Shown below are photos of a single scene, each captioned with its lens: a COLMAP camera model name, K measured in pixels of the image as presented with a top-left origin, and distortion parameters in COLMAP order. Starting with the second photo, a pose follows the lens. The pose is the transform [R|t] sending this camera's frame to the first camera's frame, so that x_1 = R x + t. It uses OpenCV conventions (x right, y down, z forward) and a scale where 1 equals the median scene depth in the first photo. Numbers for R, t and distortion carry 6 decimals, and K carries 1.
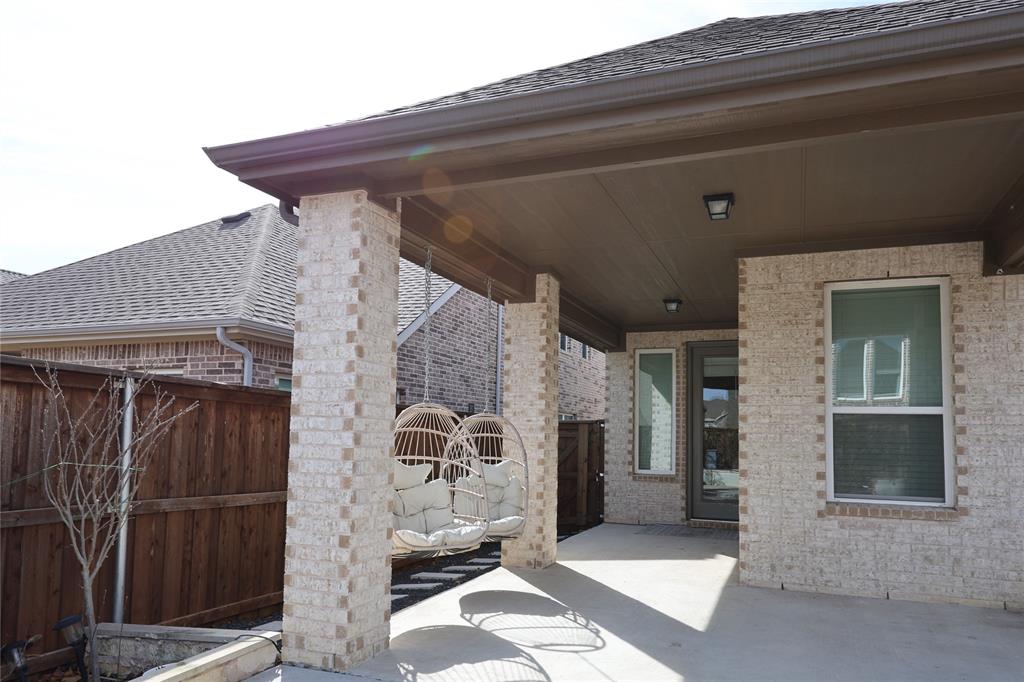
lens RADIAL K [[1075.1, 0, 512.2], [0, 1075.1, 339.4], [0, 0, 1]] dist [0.009336, 0.000000]
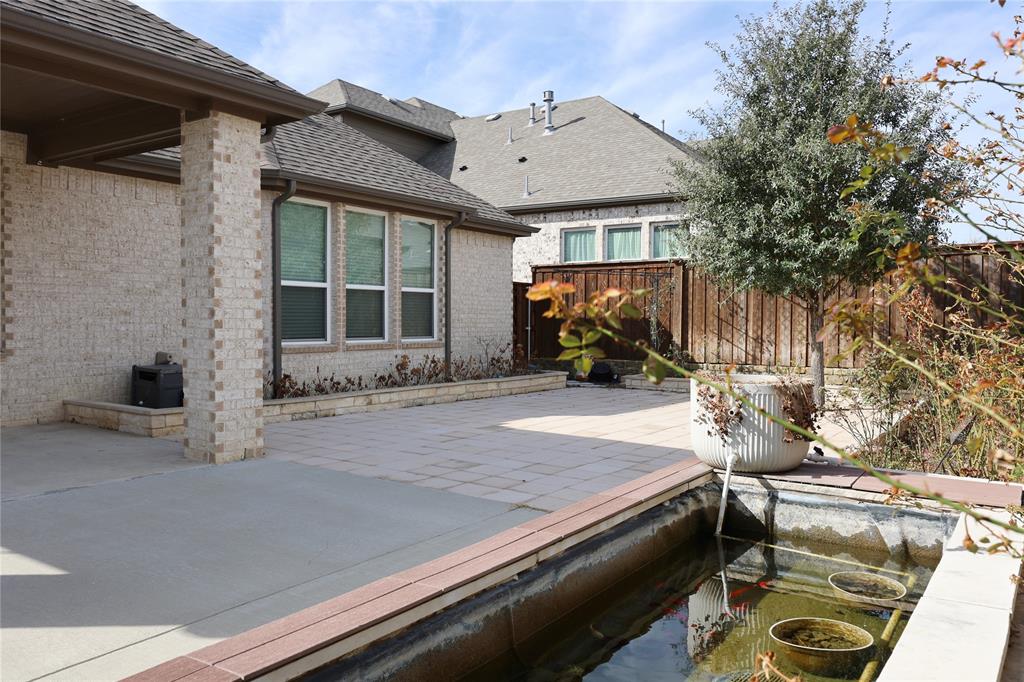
lens RADIAL K [[787.5, 0, 511.5], [0, 787.5, 341.5], [0, 0, 1]] dist [0.002385, 0.000649]
pose [[0.082408, -0.057053, 0.994964, -0.436919], [-0.108542, 0.991907, 0.065868, 0.024277], [-0.990670, -0.113423, 0.075548, 0.359053]]
